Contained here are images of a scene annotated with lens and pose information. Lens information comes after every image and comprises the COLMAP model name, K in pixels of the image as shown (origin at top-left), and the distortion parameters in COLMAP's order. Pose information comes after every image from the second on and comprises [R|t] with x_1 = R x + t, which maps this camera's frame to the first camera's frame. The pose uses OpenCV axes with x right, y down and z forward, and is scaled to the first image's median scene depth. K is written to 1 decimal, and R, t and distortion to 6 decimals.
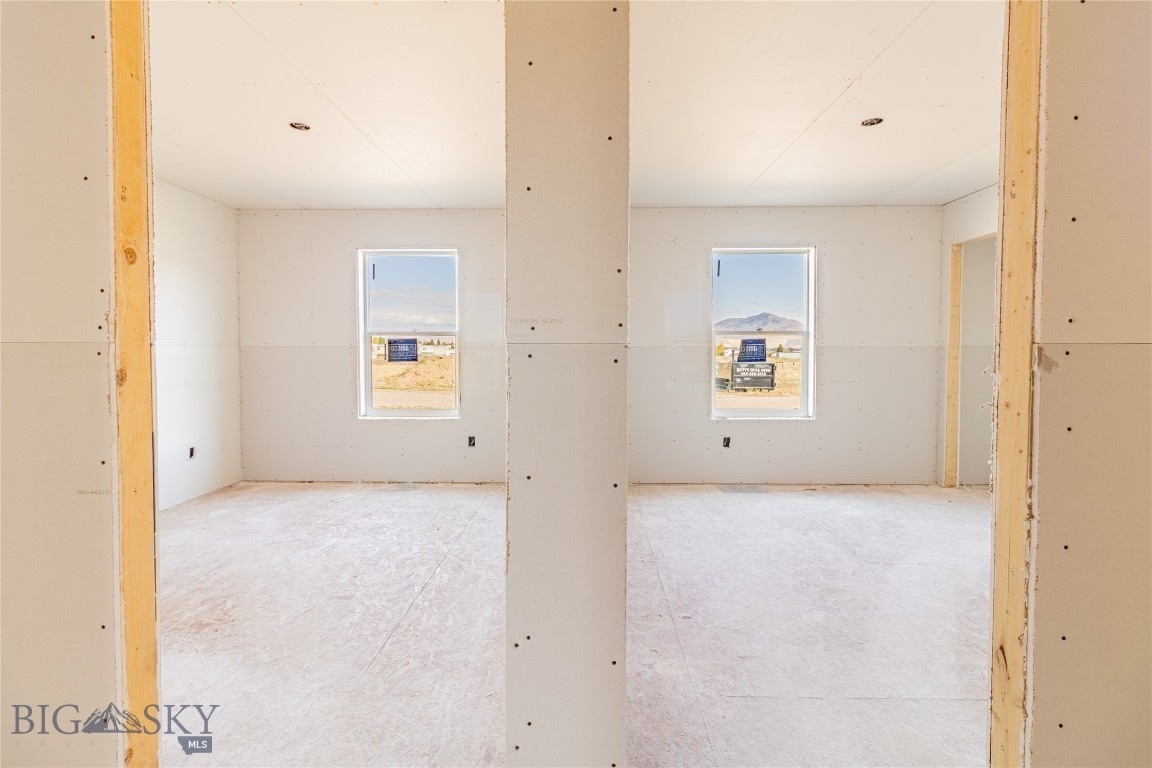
lens RADIAL K [[548.9, 0, 581.1], [0, 548.9, 365.0], [0, 0, 1]] dist [0.000528, -0.000414]
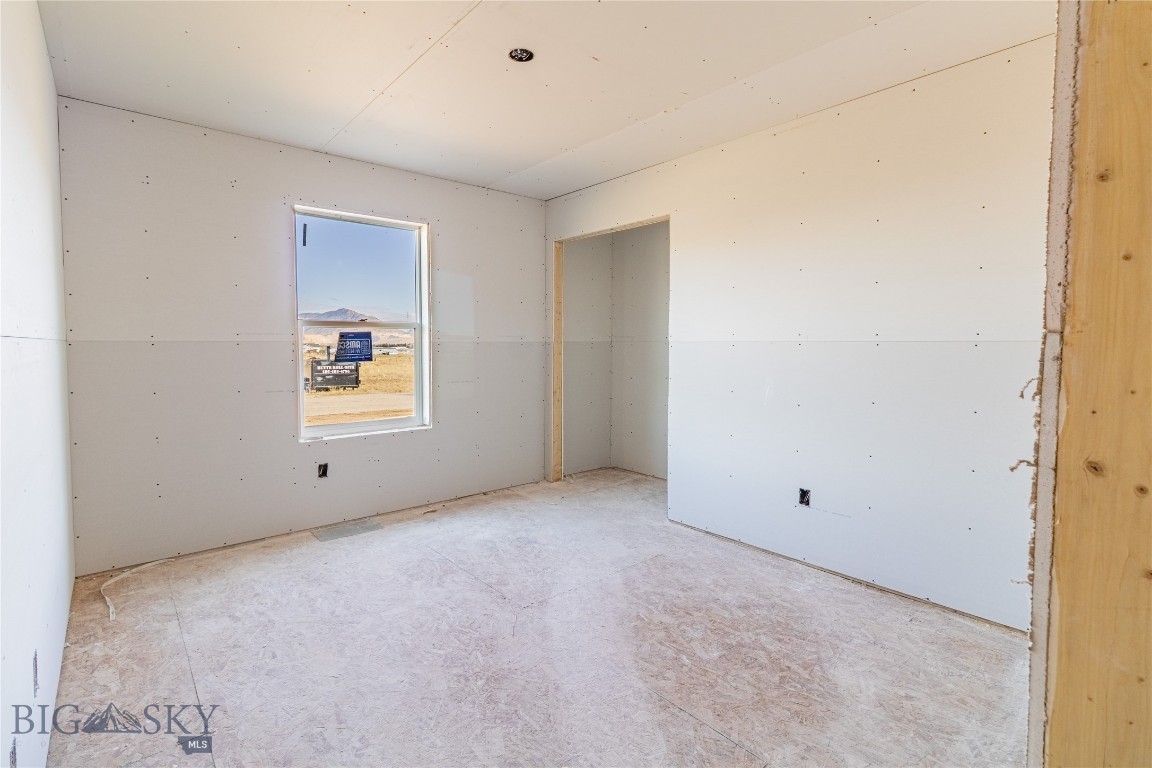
lens RADIAL K [[548.9, 0, 581.1], [0, 548.9, 365.0], [0, 0, 1]] dist [0.000528, -0.000414]
pose [[0.747537, -0.024505, 0.663768, 0.038347], [0.019852, 0.999697, 0.014550, -0.006142], [-0.663924, 0.002301, 0.747797, 0.220752]]
